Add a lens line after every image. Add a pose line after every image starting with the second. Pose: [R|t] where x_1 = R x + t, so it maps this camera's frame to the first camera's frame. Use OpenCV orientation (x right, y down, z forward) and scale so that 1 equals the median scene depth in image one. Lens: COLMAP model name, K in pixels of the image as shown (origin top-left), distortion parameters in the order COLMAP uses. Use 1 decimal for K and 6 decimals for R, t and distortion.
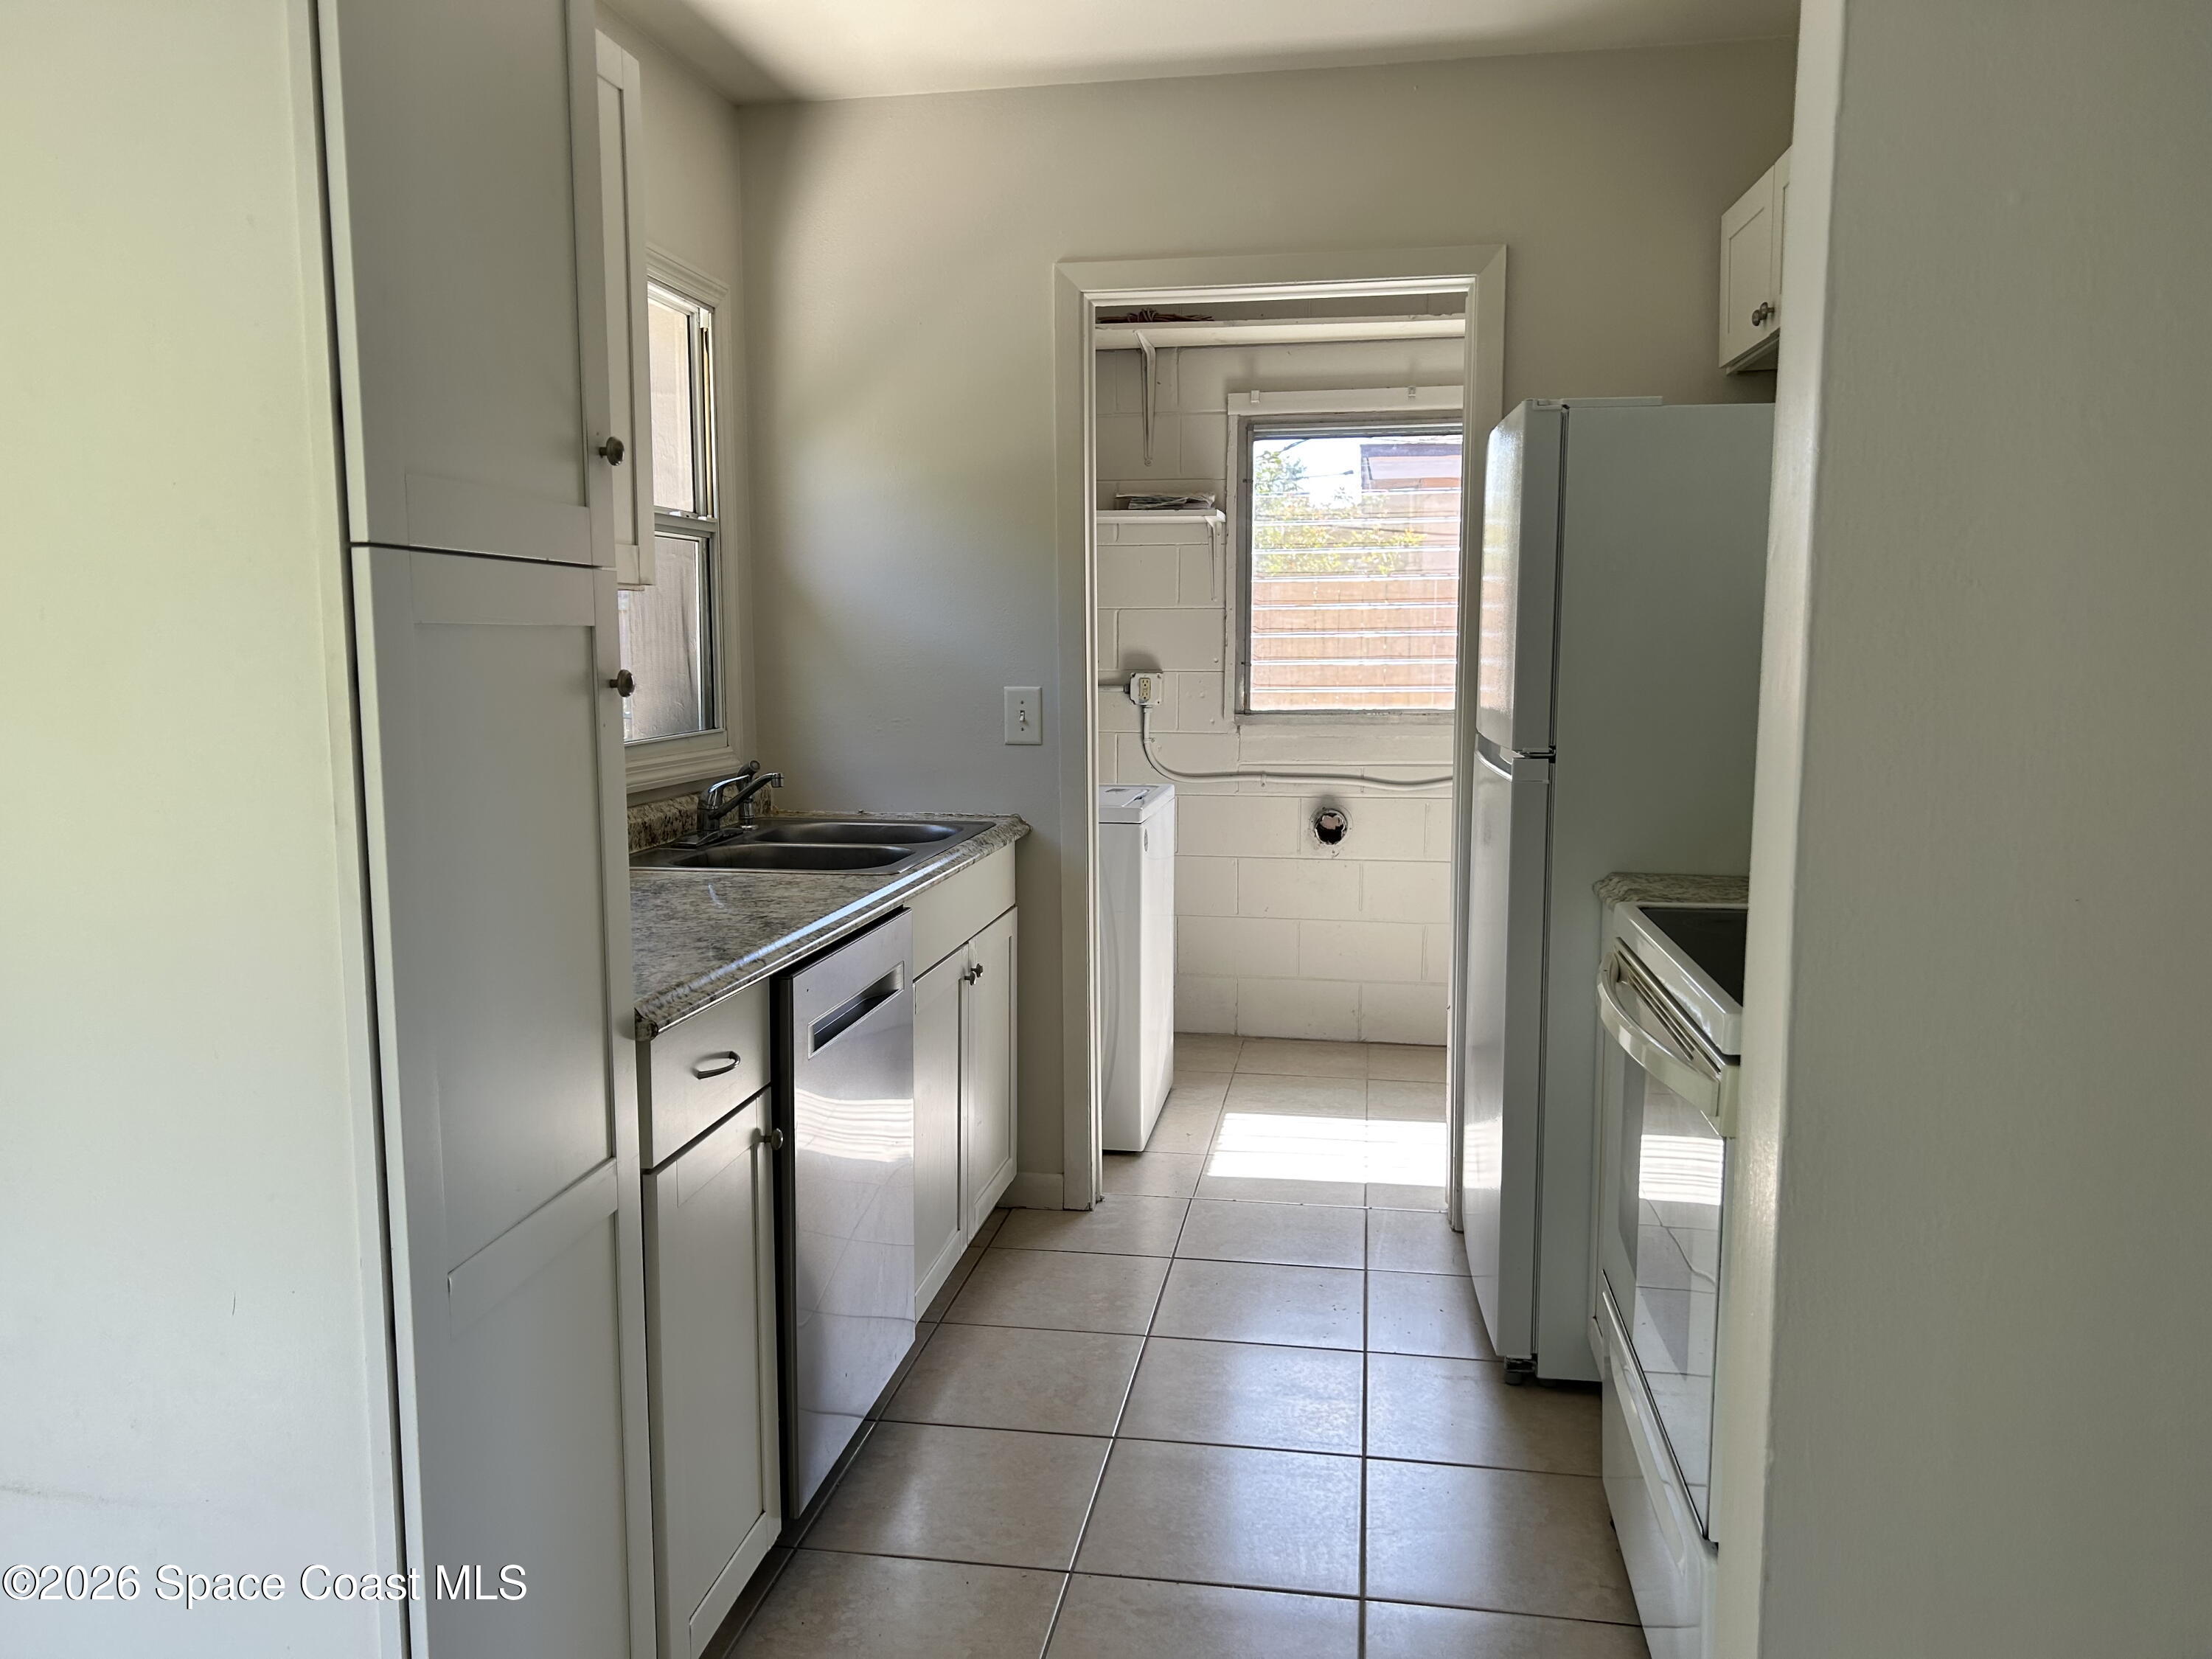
lens RADIAL K [[1668.6, 0, 1089.8], [0, 1668.6, 839.1], [0, 0, 1]] dist [0.104277, -0.127916]
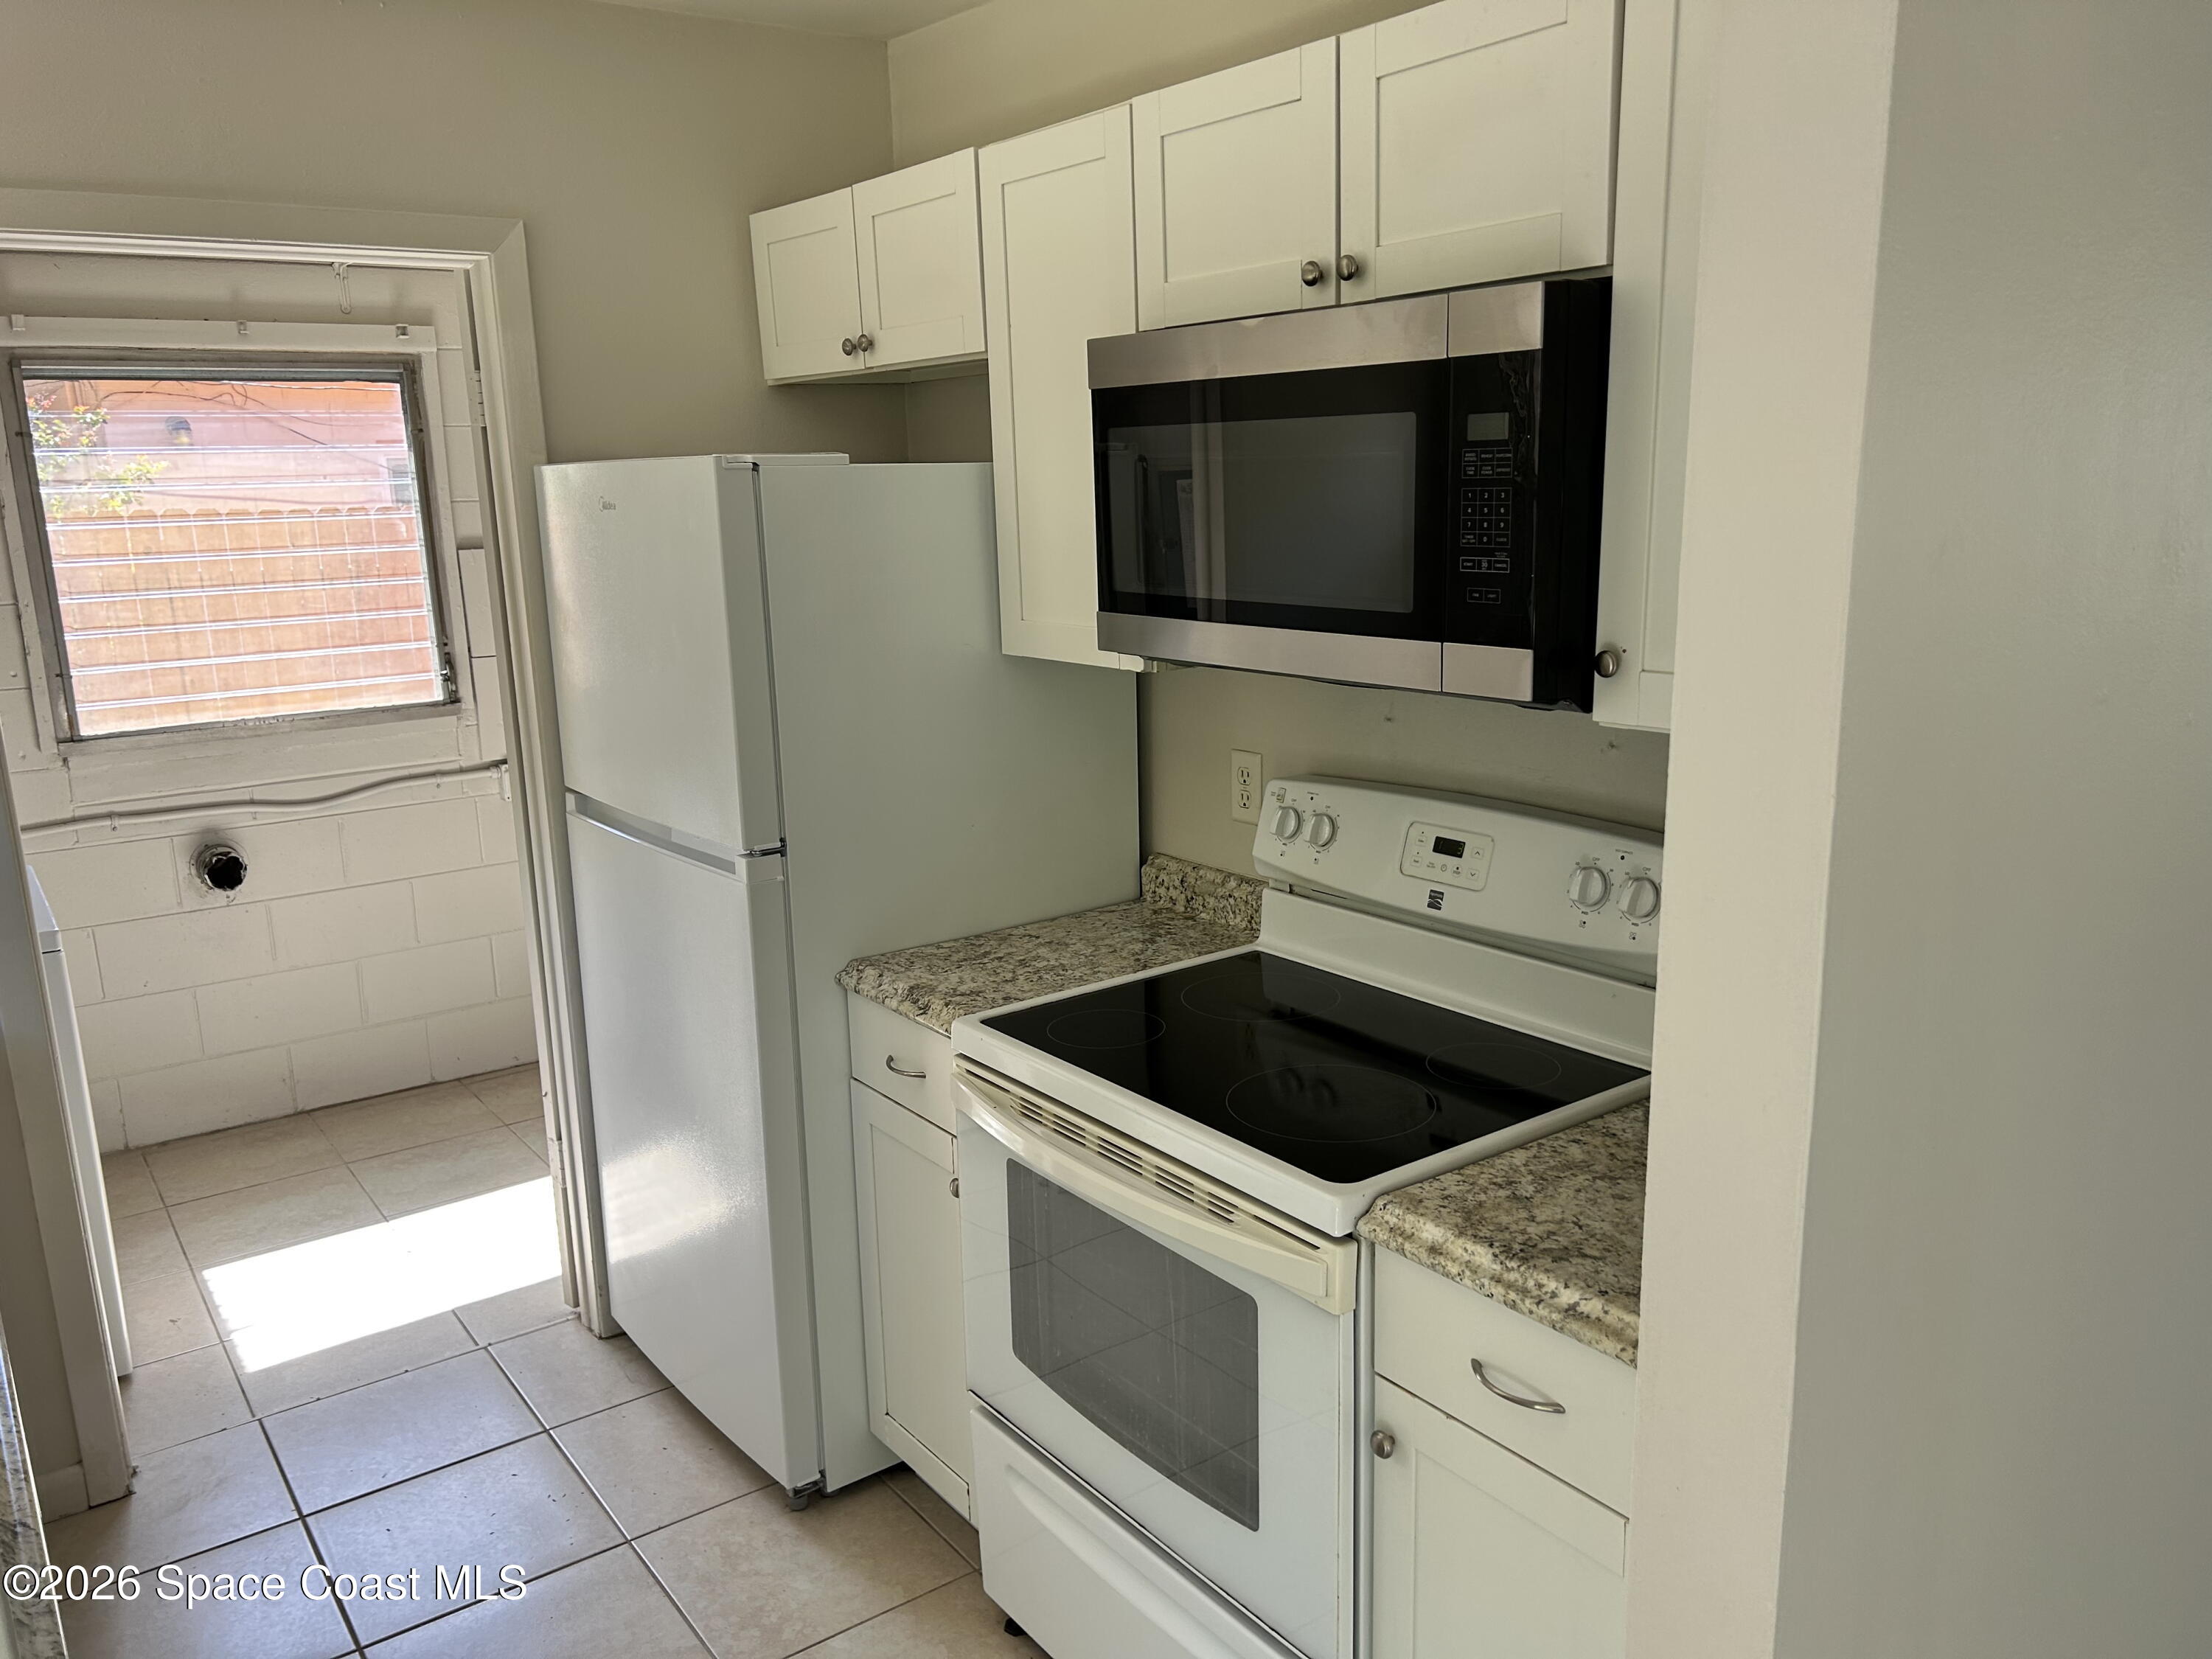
lens RADIAL K [[1677.5, 0, 1106.0], [0, 1677.5, 829.5], [0, 0, 1]] dist [0.007762, -0.001293]
pose [[0.696950, -0.164449, 0.698009, -0.145237], [0.107837, 0.986317, 0.124700, -0.096927], [-0.708965, -0.011639, 0.705147, 0.152950]]
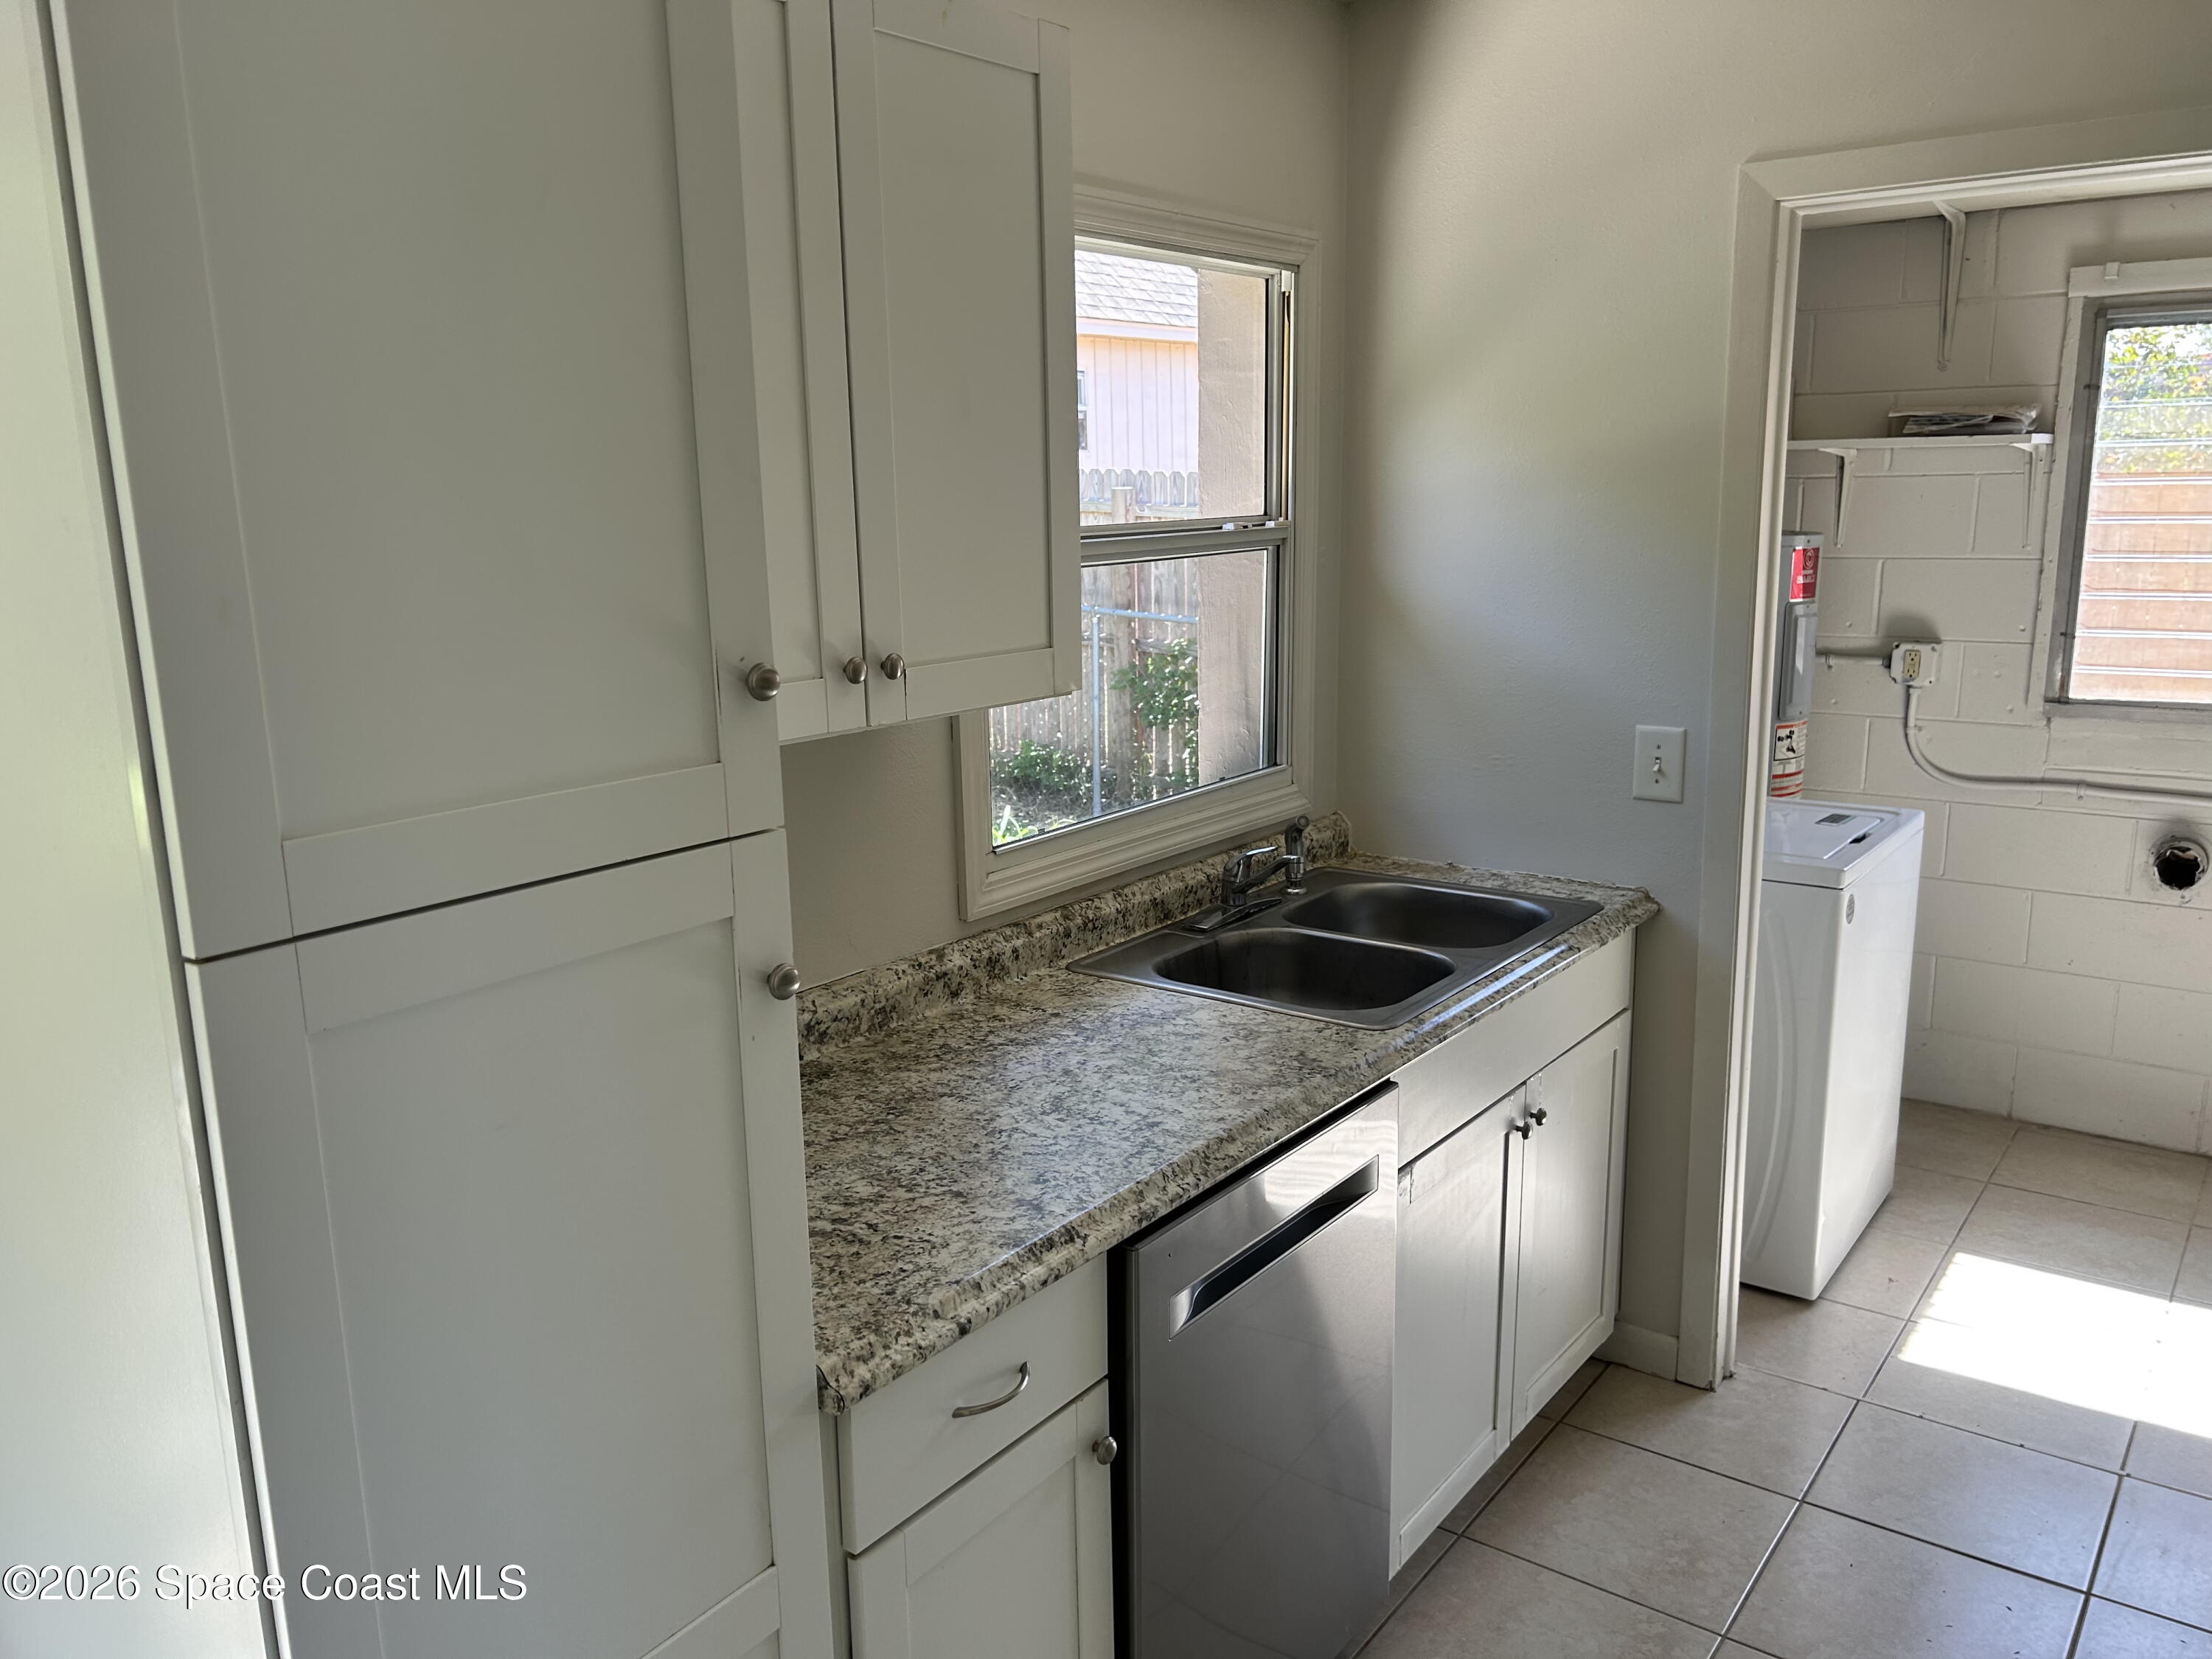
lens RADIAL K [[1688.5, 0, 1106.0], [0, 1688.5, 829.5], [0, 0, 1]] dist [0.023245, 0.003474]
pose [[0.889114, 0.079149, -0.450790, 0.074000], [-0.038270, 0.994341, 0.099103, -0.093643], [0.456083, -0.070862, 0.887112, 0.155528]]
